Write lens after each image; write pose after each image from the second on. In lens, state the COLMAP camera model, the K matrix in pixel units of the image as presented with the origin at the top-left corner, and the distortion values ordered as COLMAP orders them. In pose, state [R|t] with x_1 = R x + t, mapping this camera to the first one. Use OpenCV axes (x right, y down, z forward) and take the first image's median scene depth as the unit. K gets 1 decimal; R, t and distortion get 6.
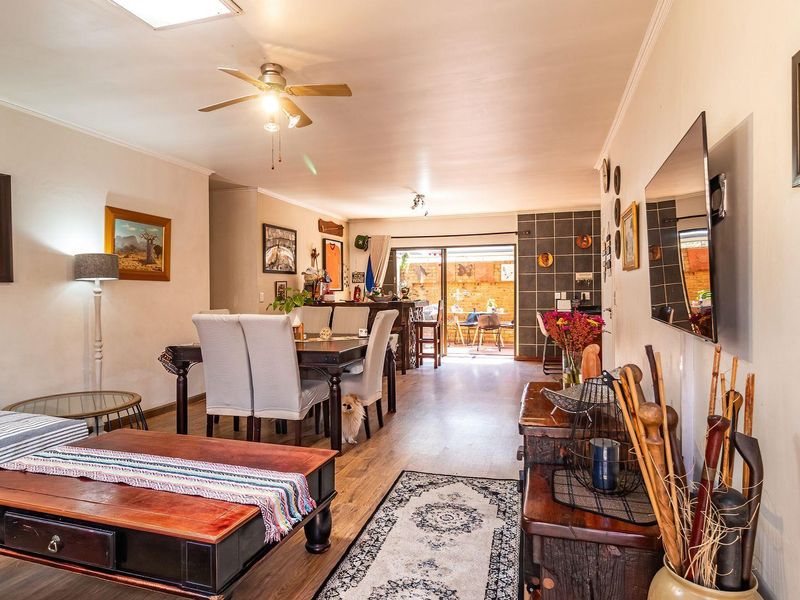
lens RADIAL K [[493.2, 0, 398.9], [0, 493.2, 295.7], [0, 0, 1]] dist [-0.002266, 0.003191]
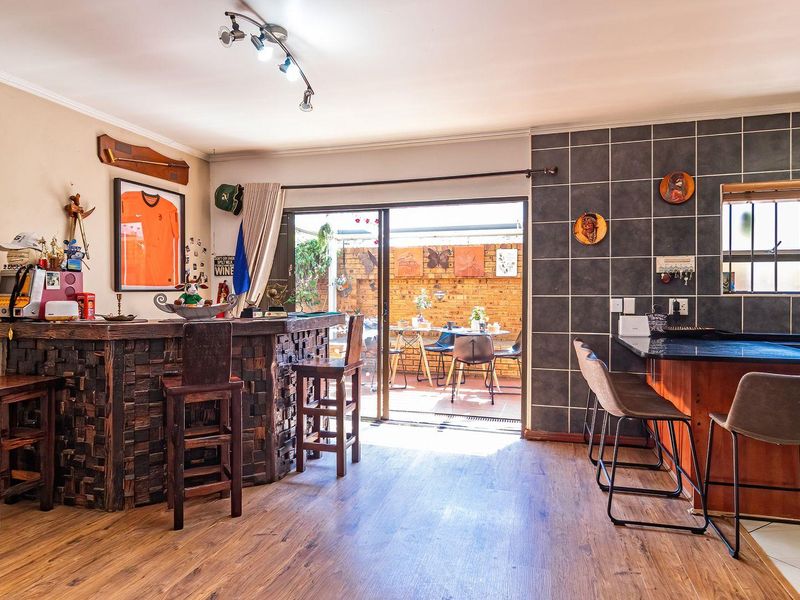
lens RADIAL K [[493.2, 0, 397.7], [0, 493.2, 296.8], [0, 0, 1]] dist [-0.002266, 0.003191]
pose [[0.999942, 0.008056, 0.007149, 0.102795], [-0.008091, 0.999955, 0.004877, -0.008112], [-0.007109, -0.004934, 0.999963, 0.493270]]
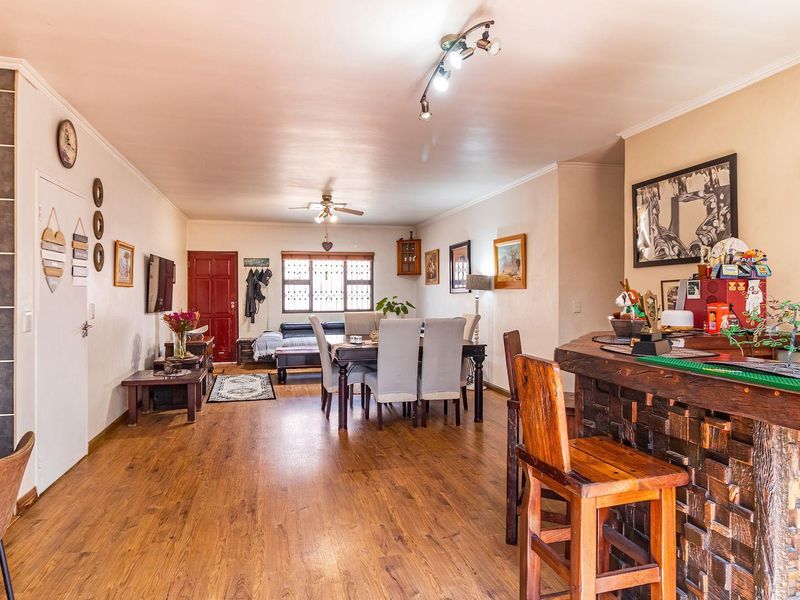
lens RADIAL K [[493.2, 0, 397.1], [0, 493.2, 297.5], [0, 0, 1]] dist [-0.002266, 0.003191]
pose [[-0.849577, 0.016433, -0.527208, 0.198967], [0.007569, 0.999791, 0.018967, -0.017150], [0.527410, 0.012123, -0.849524, 0.949727]]
